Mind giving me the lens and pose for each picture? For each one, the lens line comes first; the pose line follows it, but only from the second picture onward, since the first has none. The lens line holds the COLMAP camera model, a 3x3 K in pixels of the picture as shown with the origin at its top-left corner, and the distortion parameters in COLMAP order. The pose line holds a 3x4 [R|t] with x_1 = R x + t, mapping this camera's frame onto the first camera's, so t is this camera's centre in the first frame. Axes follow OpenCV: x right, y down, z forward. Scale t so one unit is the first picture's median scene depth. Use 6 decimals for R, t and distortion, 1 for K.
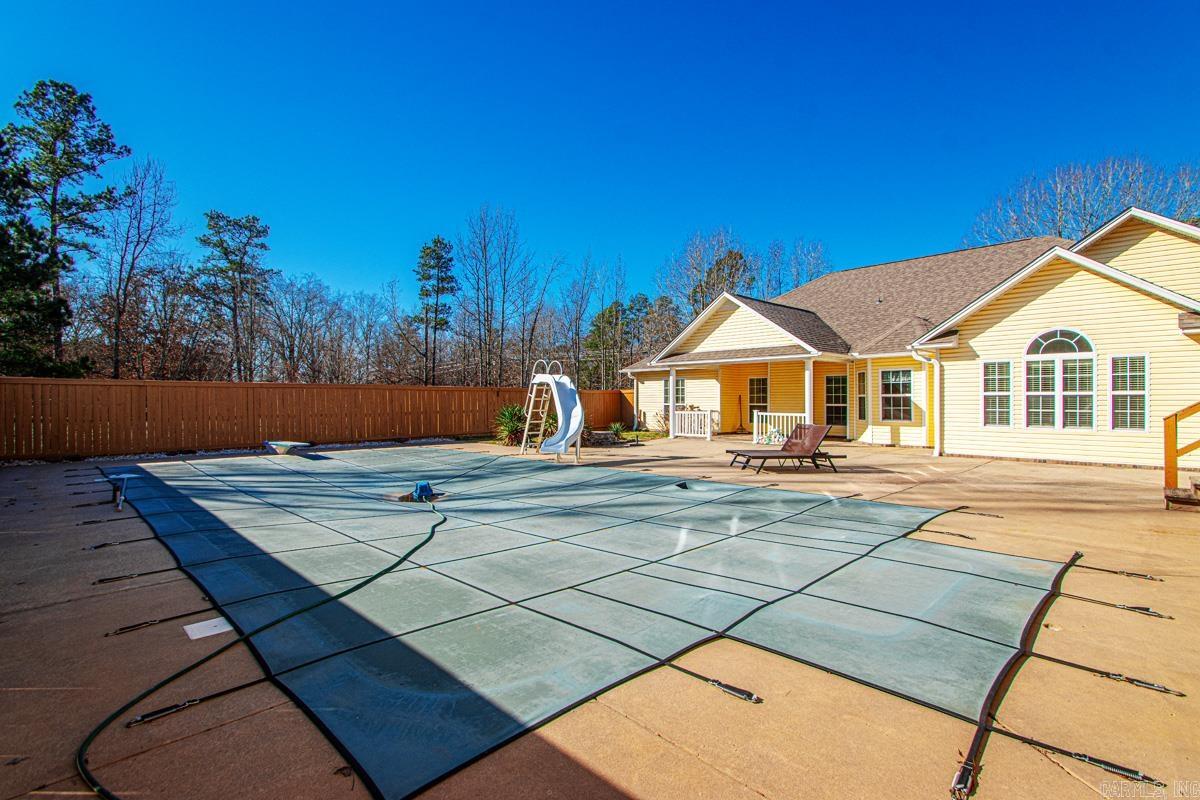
lens RADIAL K [[565.3, 0, 628.6], [0, 565.3, 400.9], [0, 0, 1]] dist [0.031526, -0.016301]
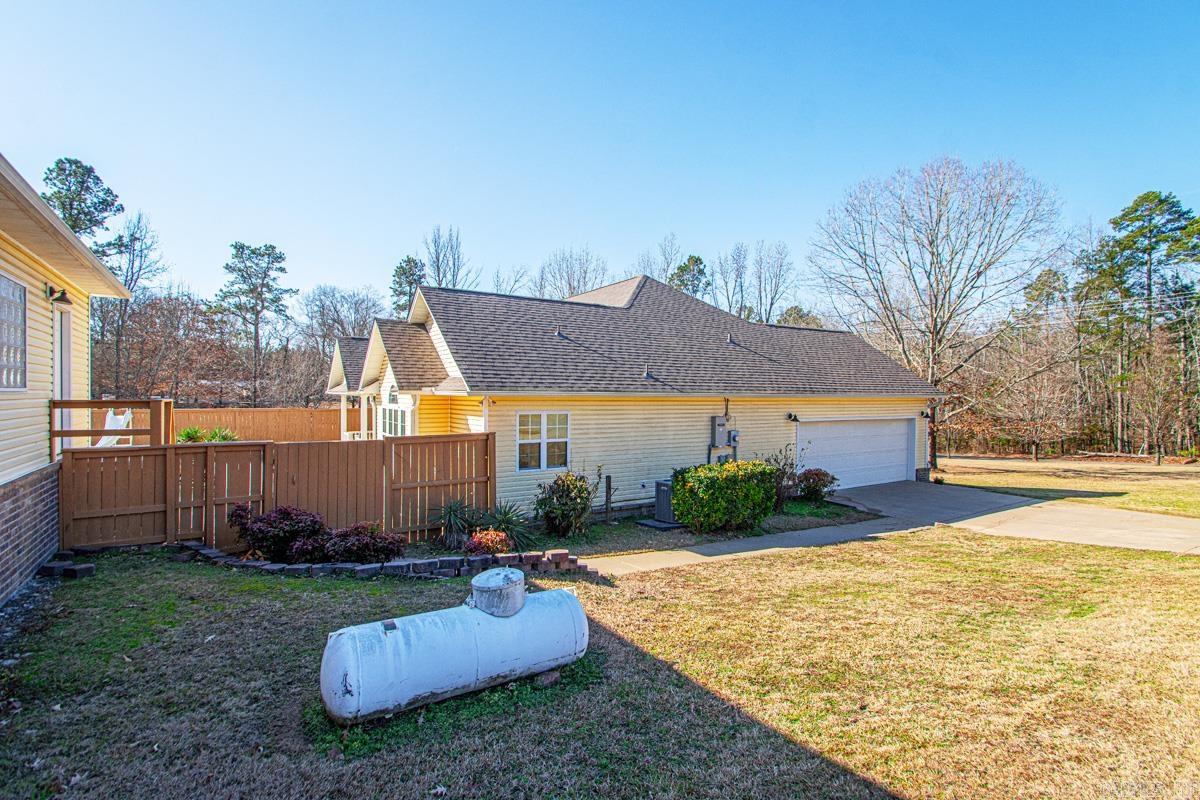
lens RADIAL K [[565.3, 0, 624.9], [0, 565.3, 394.5], [0, 0, 1]] dist [0.031526, -0.016301]
pose [[0.978549, 0.009985, -0.205771, 1.033493], [-0.008814, 0.999939, 0.006606, -0.101004], [0.205825, -0.004651, 0.978578, -0.011064]]
